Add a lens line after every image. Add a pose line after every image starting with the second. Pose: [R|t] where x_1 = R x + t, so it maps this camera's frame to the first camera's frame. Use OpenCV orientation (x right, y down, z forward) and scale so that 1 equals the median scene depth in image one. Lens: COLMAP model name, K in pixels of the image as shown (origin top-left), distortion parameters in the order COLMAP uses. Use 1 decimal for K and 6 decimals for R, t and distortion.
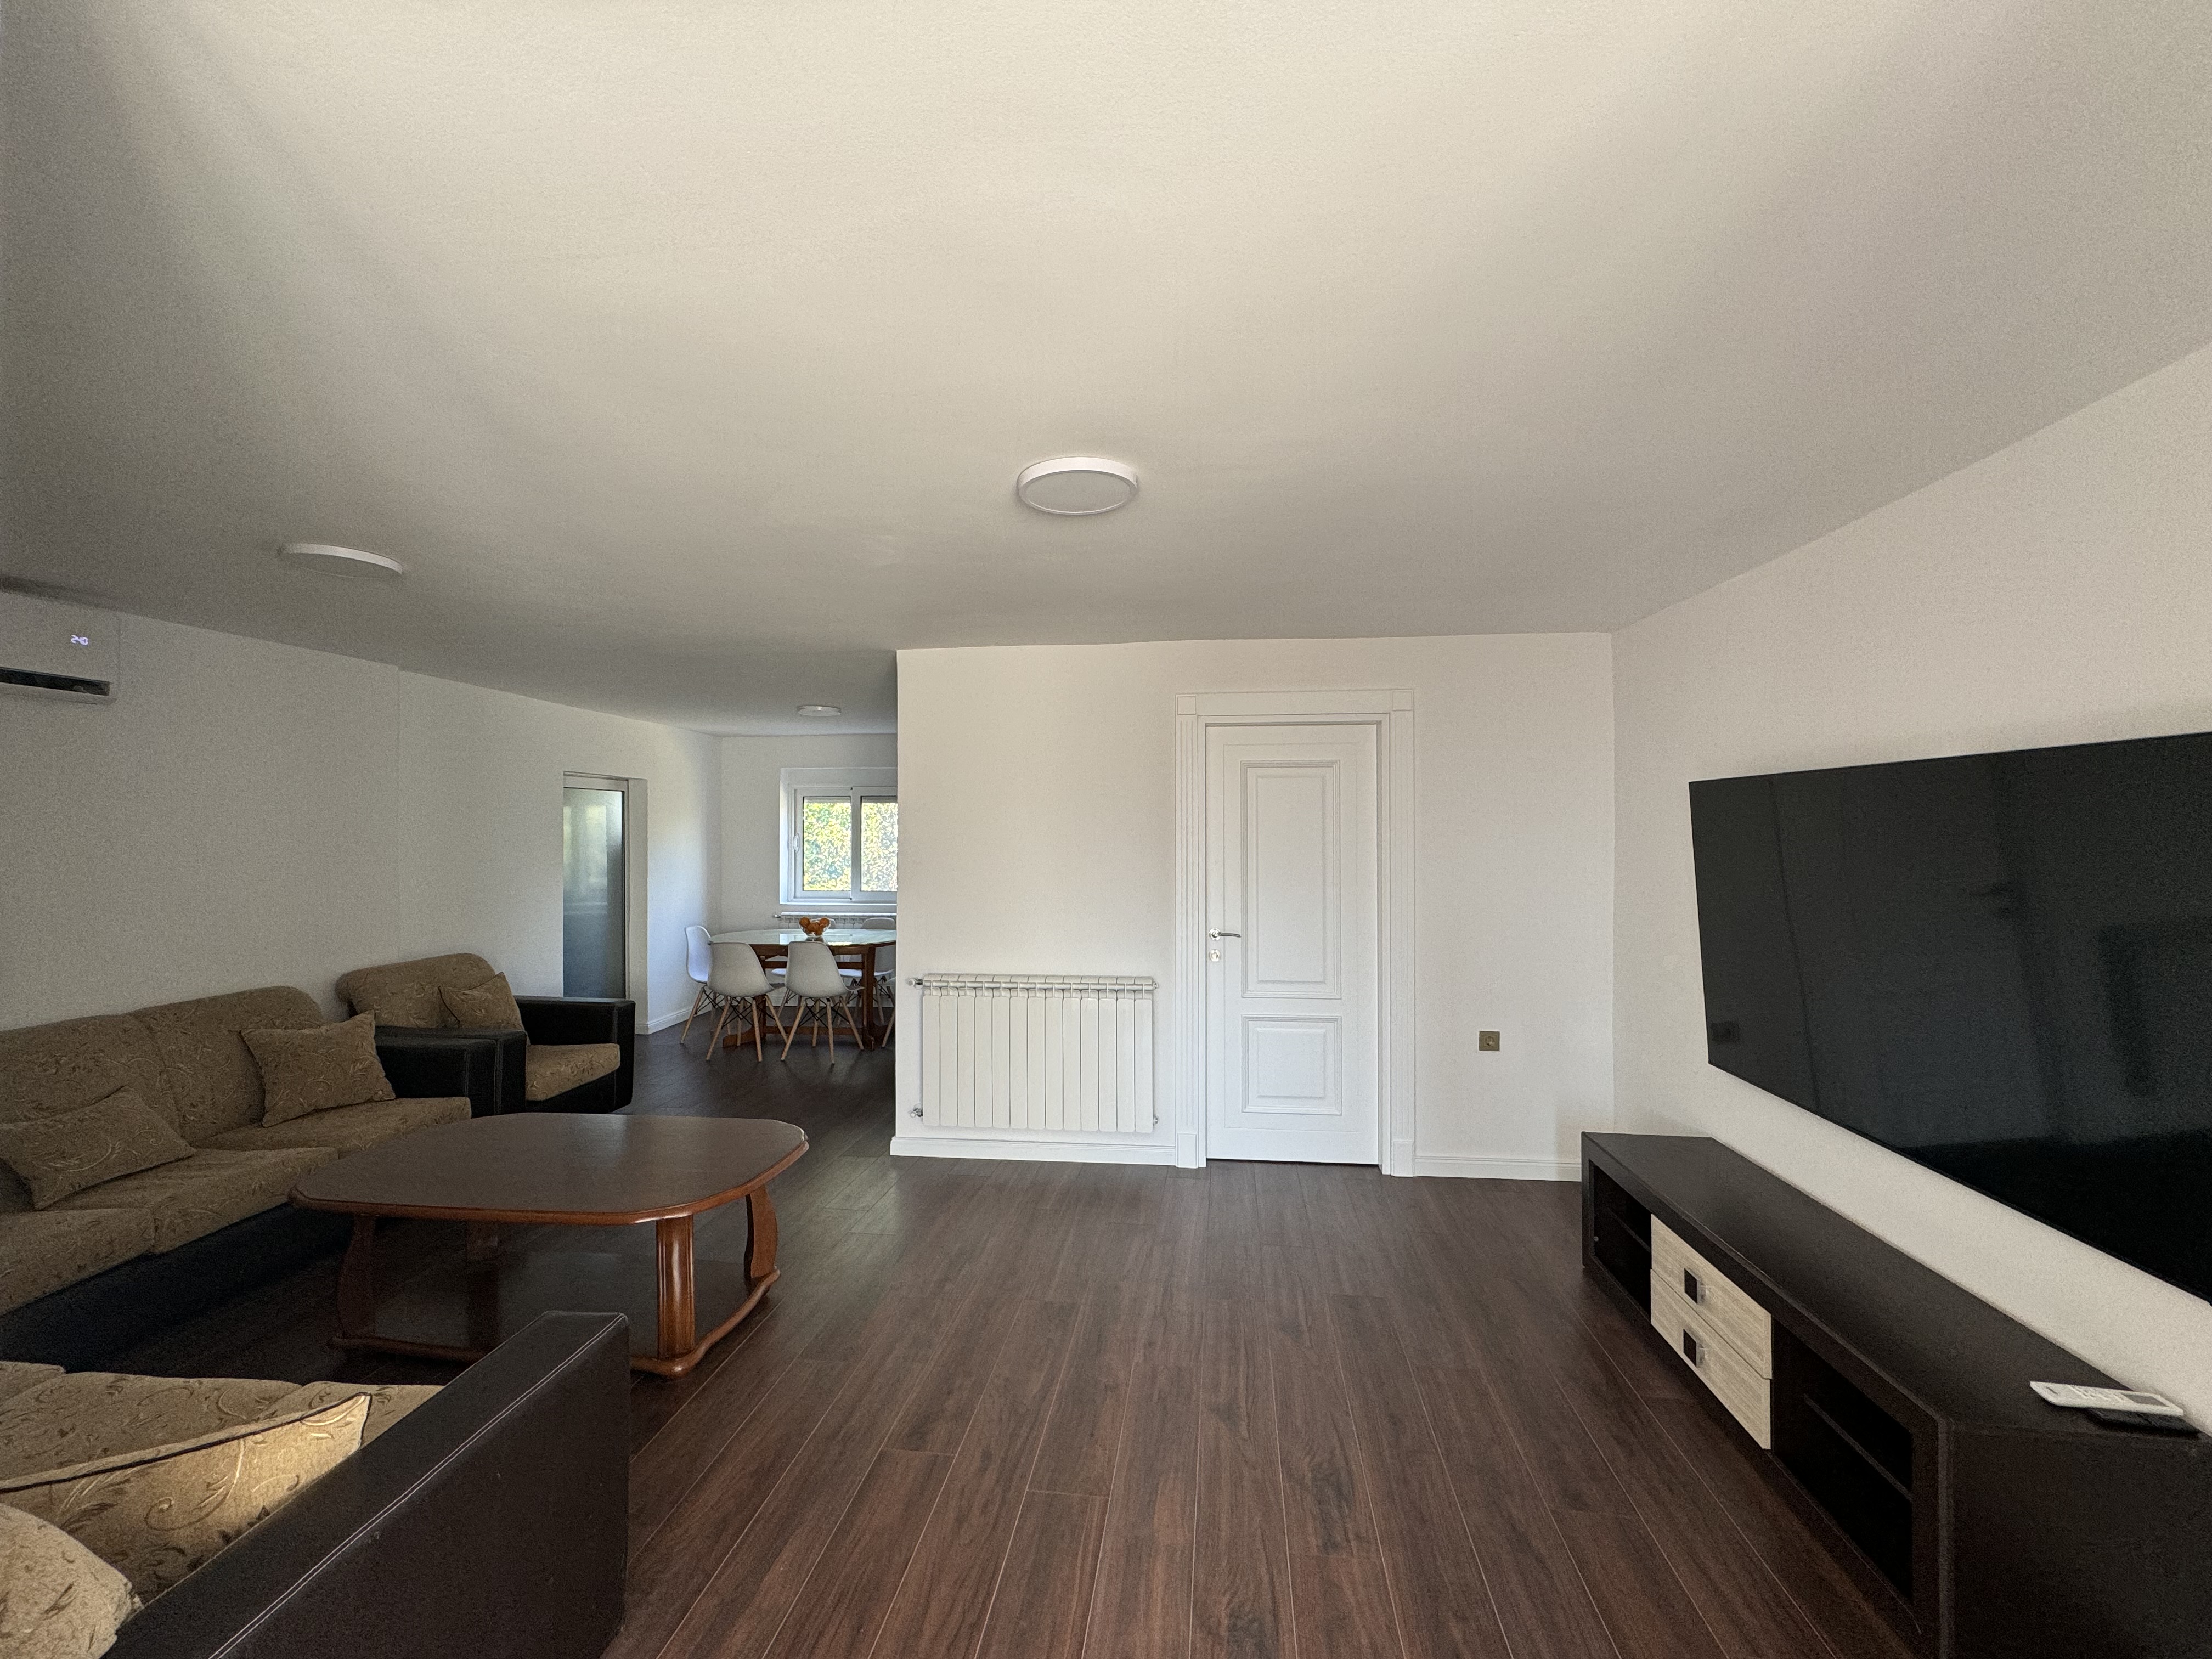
lens RADIAL K [[881.2, 0, 1106.0], [0, 881.2, 829.5], [0, 0, 1]] dist [-0.001403, 0.003576]
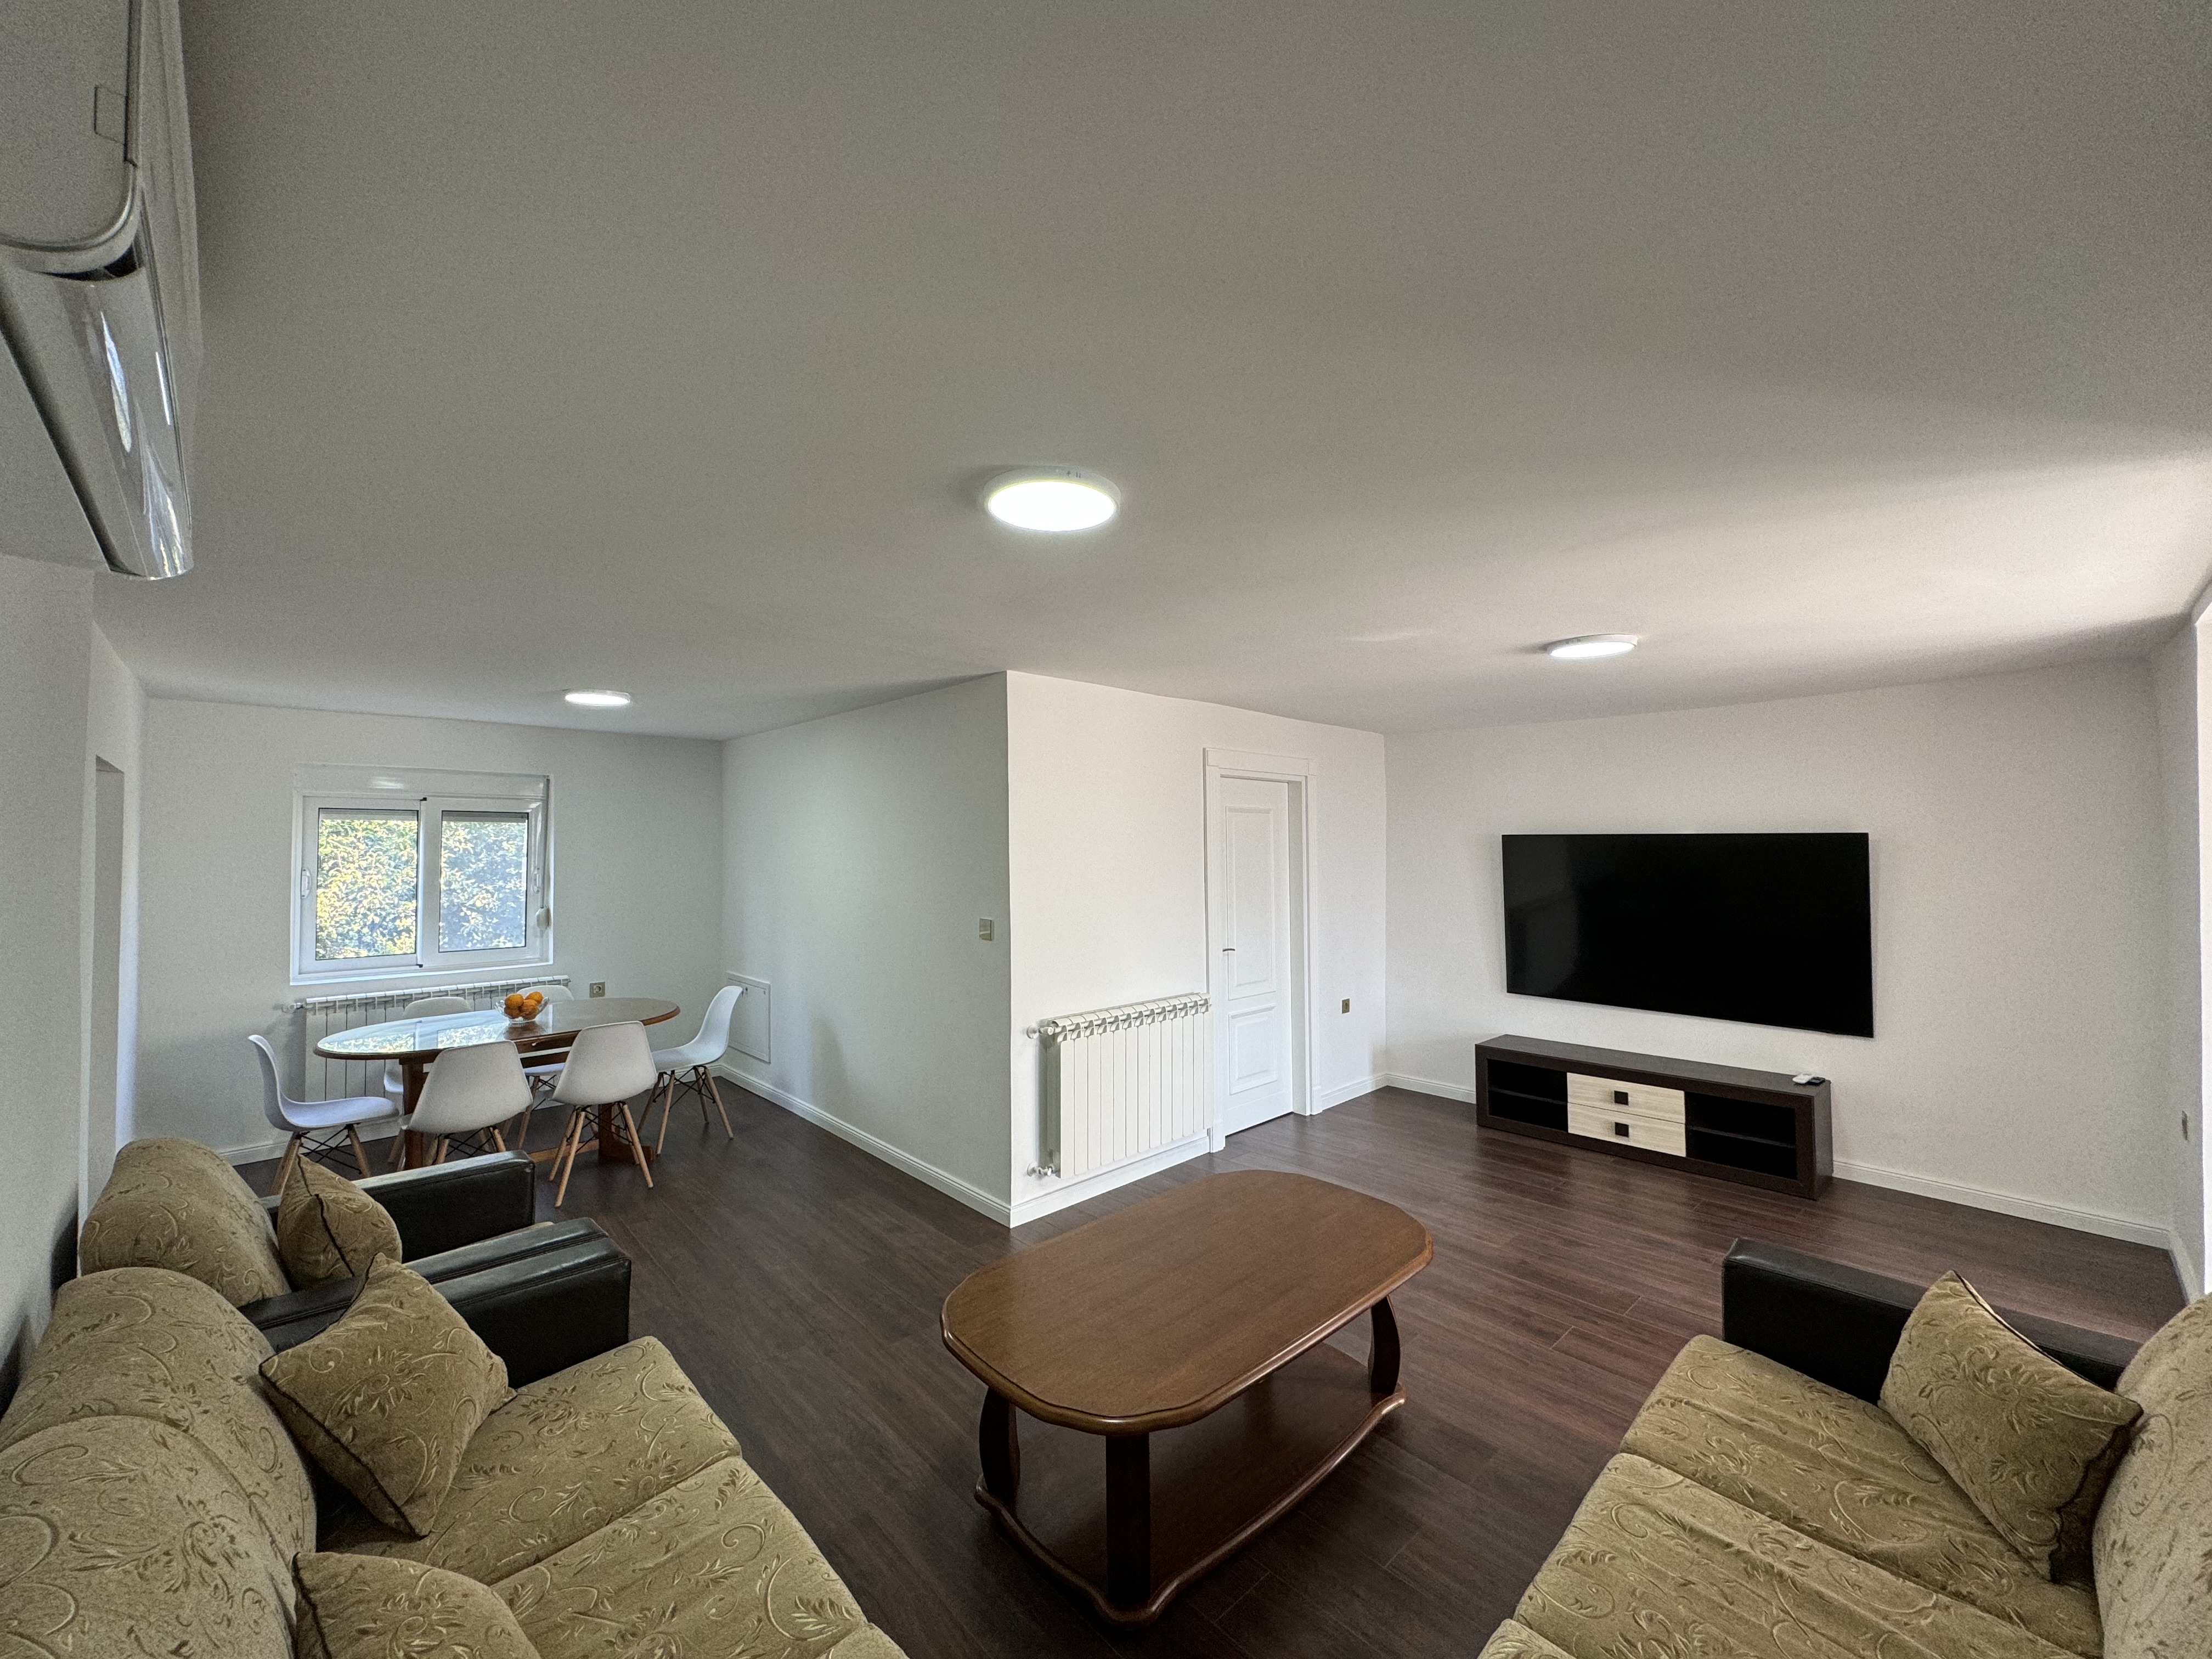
lens RADIAL K [[881.2, 0, 1106.0], [0, 881.2, 829.5], [0, 0, 1]] dist [-0.001403, 0.003576]
pose [[0.645864, 0.016899, 0.763265, -1.143756], [-0.000692, 0.999768, -0.021550, -0.024396], [-0.763452, 0.013390, 0.645725, 0.438997]]
